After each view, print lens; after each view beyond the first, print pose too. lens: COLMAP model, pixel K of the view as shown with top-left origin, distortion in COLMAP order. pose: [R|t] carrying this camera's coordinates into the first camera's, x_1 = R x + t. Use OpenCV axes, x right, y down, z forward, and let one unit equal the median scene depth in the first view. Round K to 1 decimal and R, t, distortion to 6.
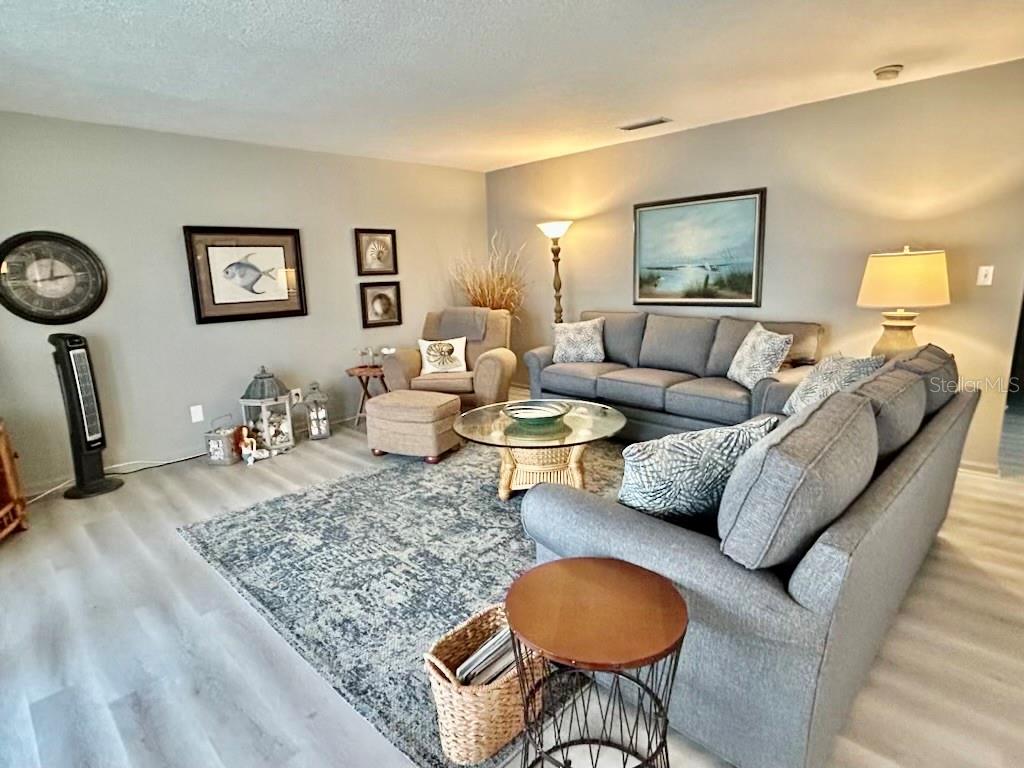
lens RADIAL K [[556.4, 0, 513.6], [0, 556.4, 382.9], [0, 0, 1]] dist [0.001477, 0.000442]
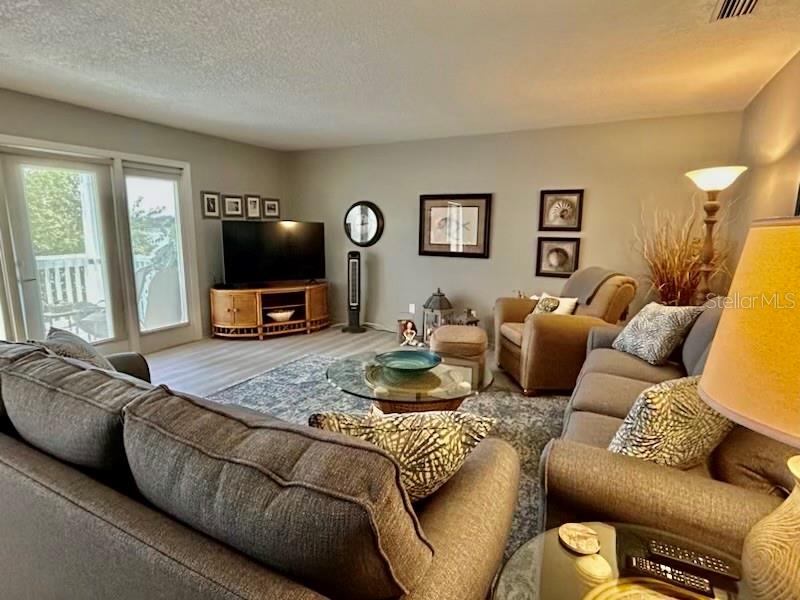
lens RADIAL K [[434.7, 0, 400.0], [0, 434.7, 301.8], [0, 0, 1]] dist [0.001477, 0.000442]
pose [[0.292320, 0.195832, -0.936055, 0.531492], [-0.216617, 0.966927, 0.134644, -0.111884], [0.931464, 0.163406, 0.325073, 0.472464]]
